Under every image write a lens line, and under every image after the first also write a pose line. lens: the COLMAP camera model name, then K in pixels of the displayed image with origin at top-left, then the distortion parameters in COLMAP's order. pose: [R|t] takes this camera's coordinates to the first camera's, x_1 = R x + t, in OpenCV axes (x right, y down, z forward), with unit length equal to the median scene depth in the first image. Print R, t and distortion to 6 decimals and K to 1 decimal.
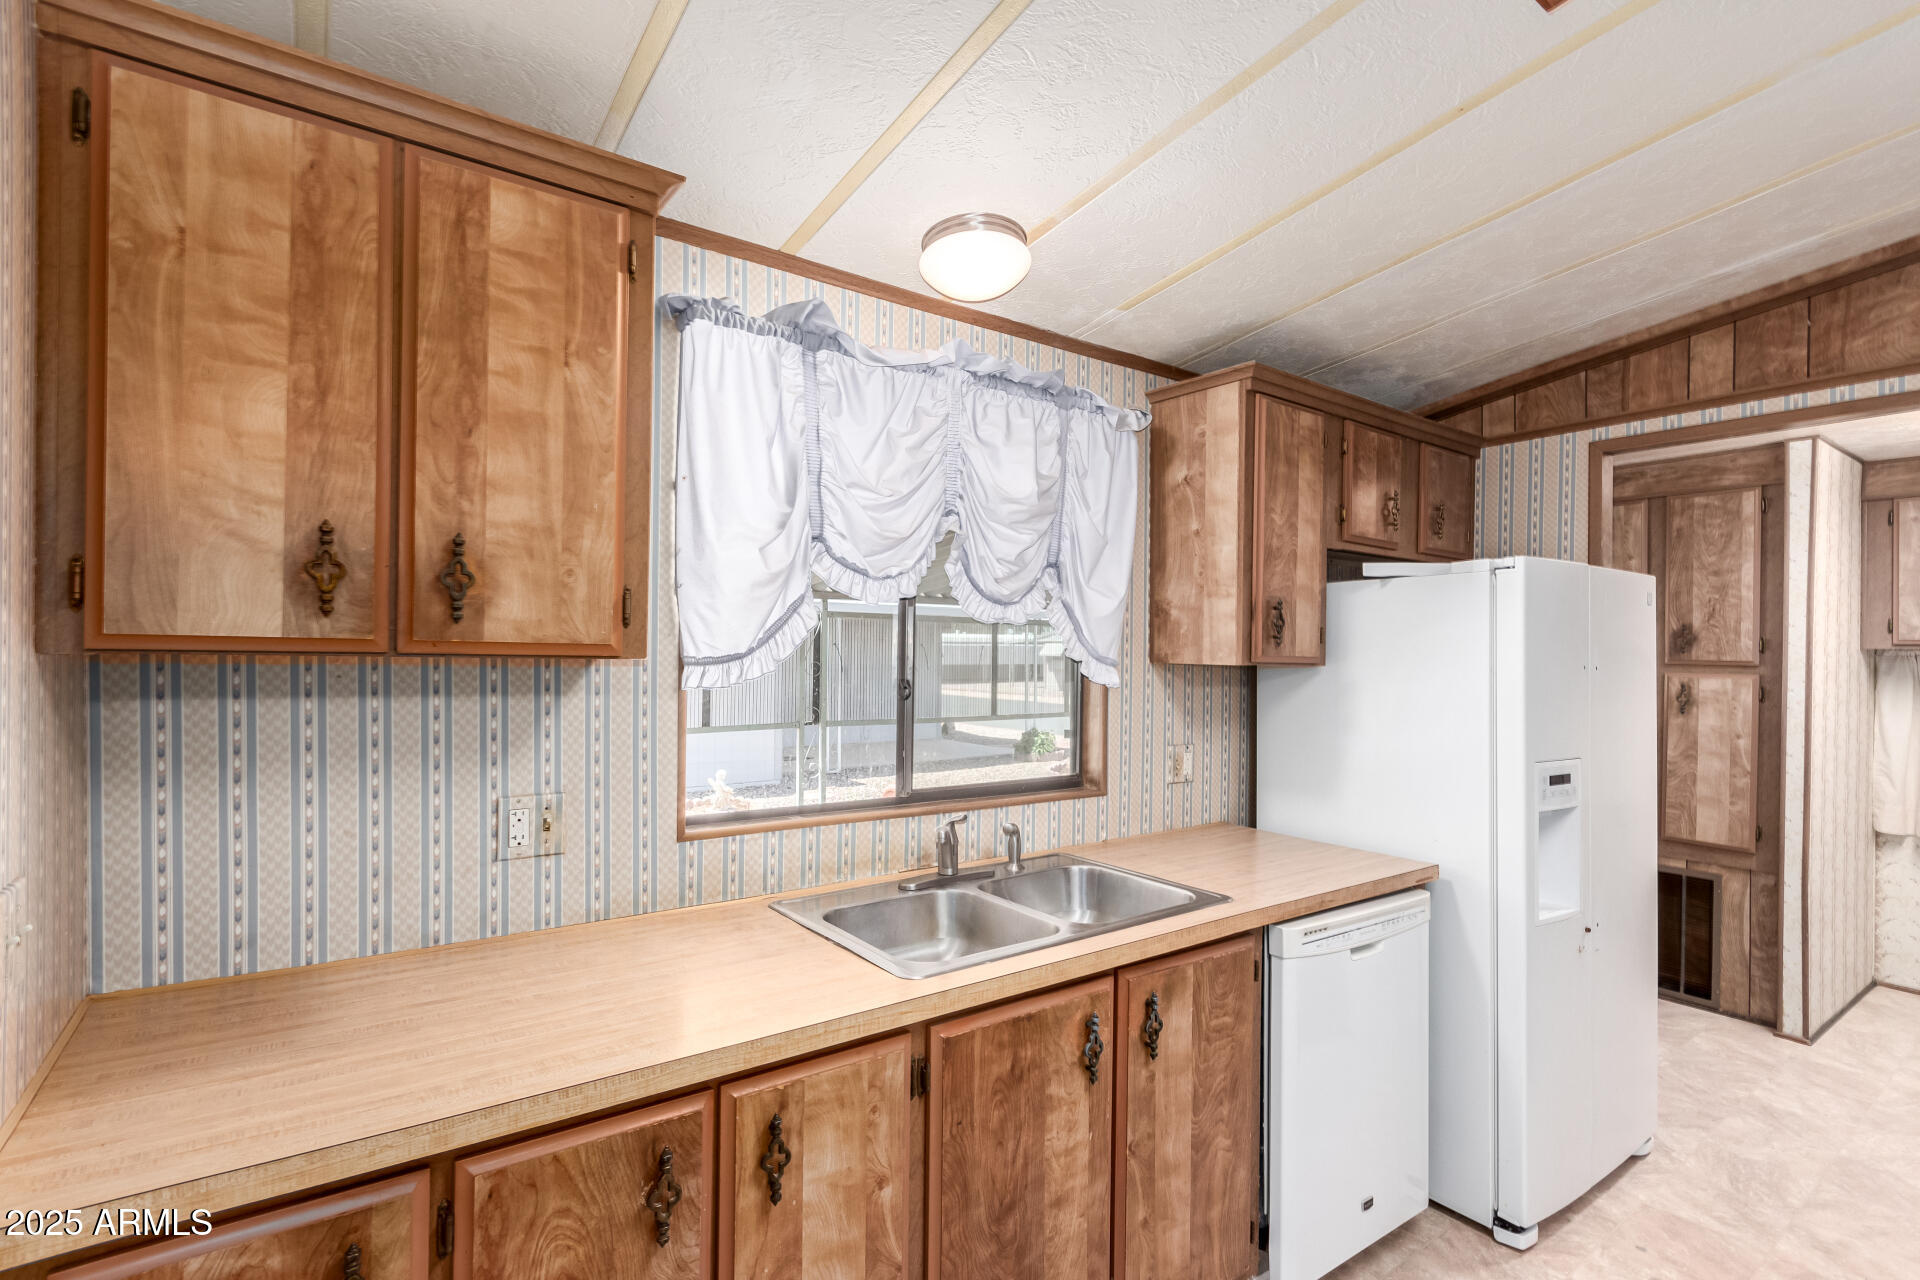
lens RADIAL K [[900.4, 0, 960.4], [0, 900.4, 653.0], [0, 0, 1]] dist [-0.000362, 0.000341]
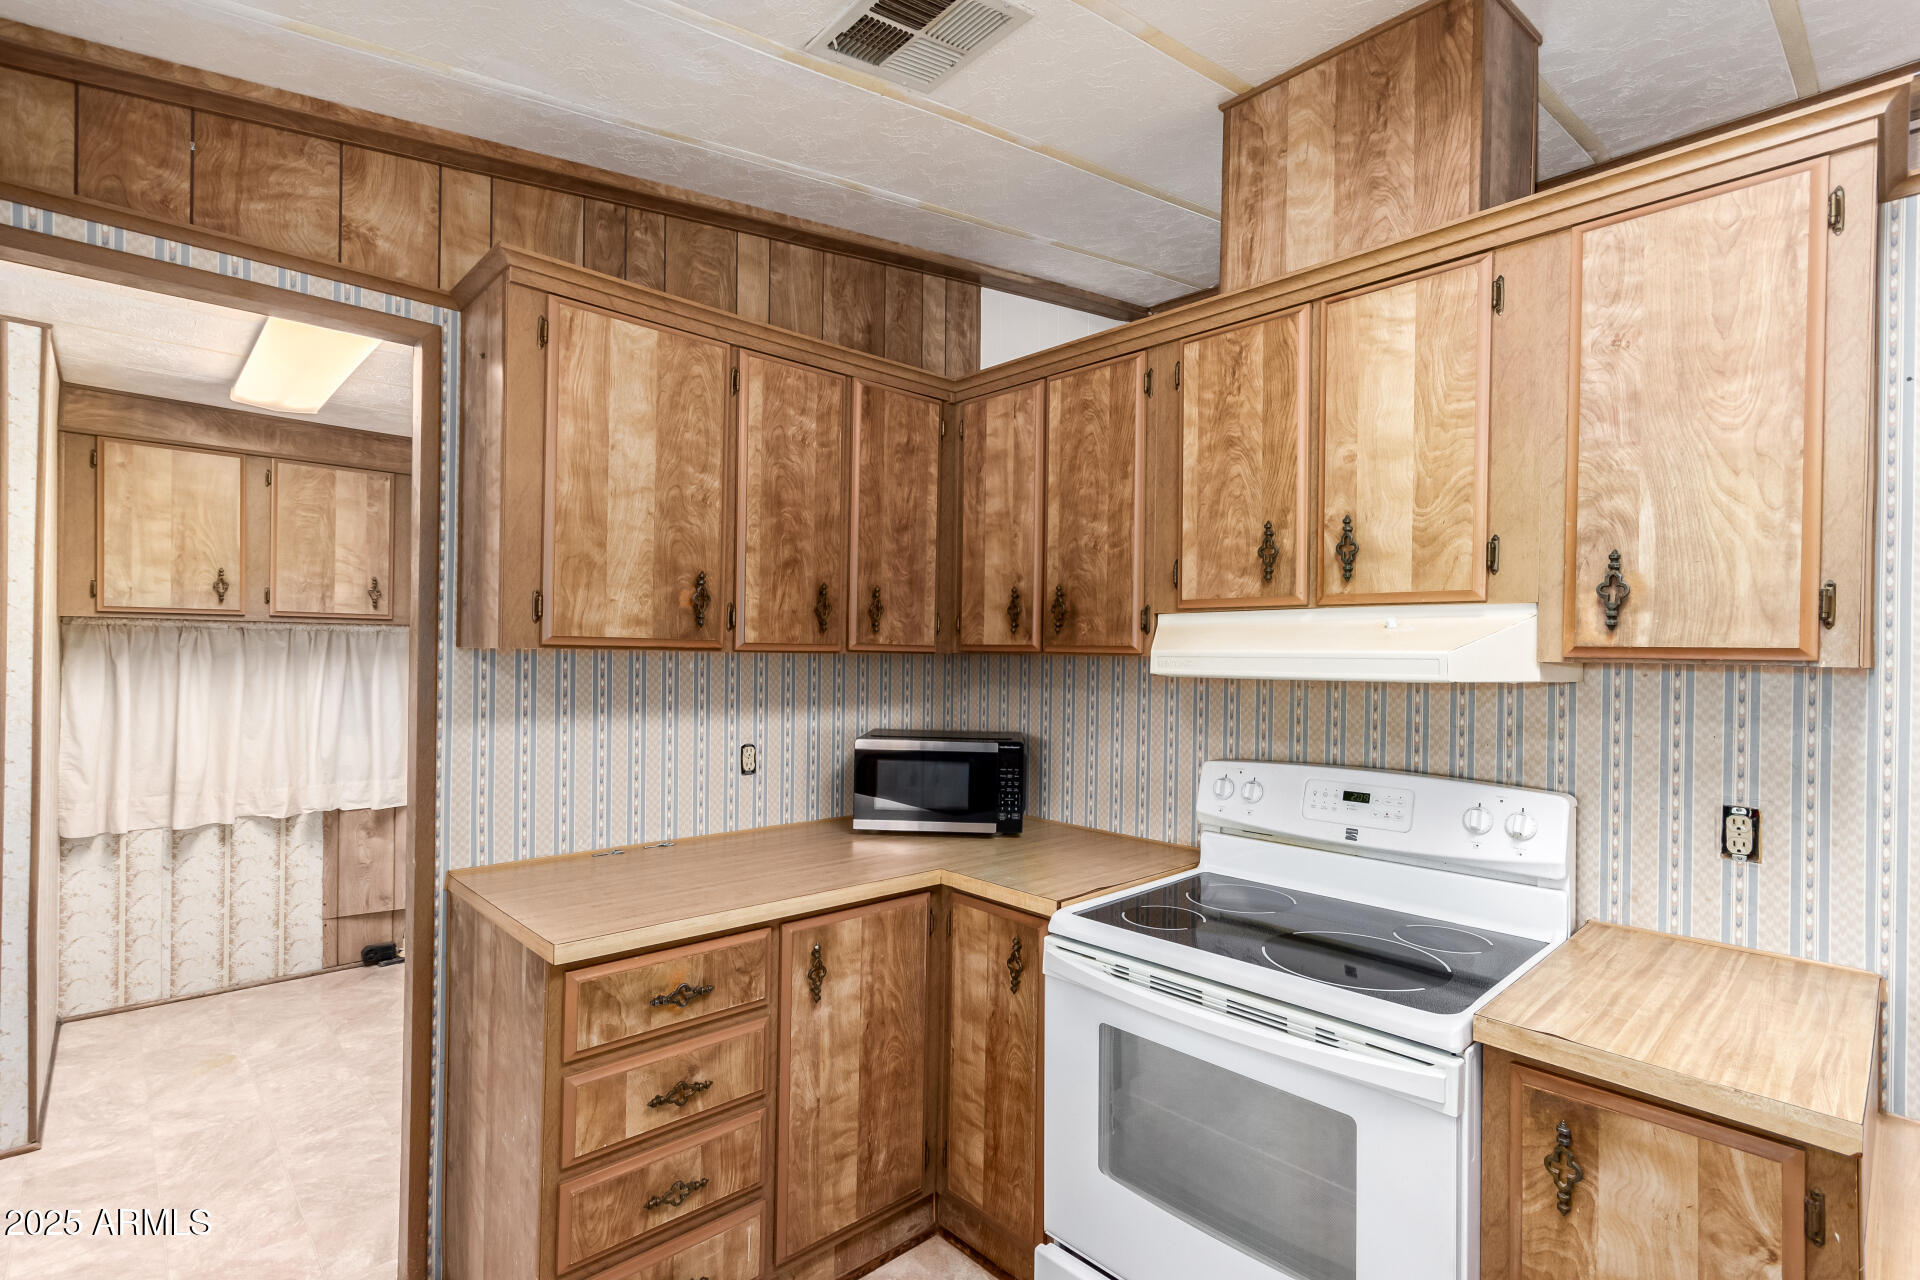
lens RADIAL K [[900.4, 0, 960.4], [0, 900.4, 653.0], [0, 0, 1]] dist [-0.000362, 0.000341]
pose [[-0.129961, -0.015830, 0.991393, 0.106473], [-0.015717, 0.999780, 0.013904, 0.005183], [-0.991395, -0.013774, -0.130181, 0.319848]]
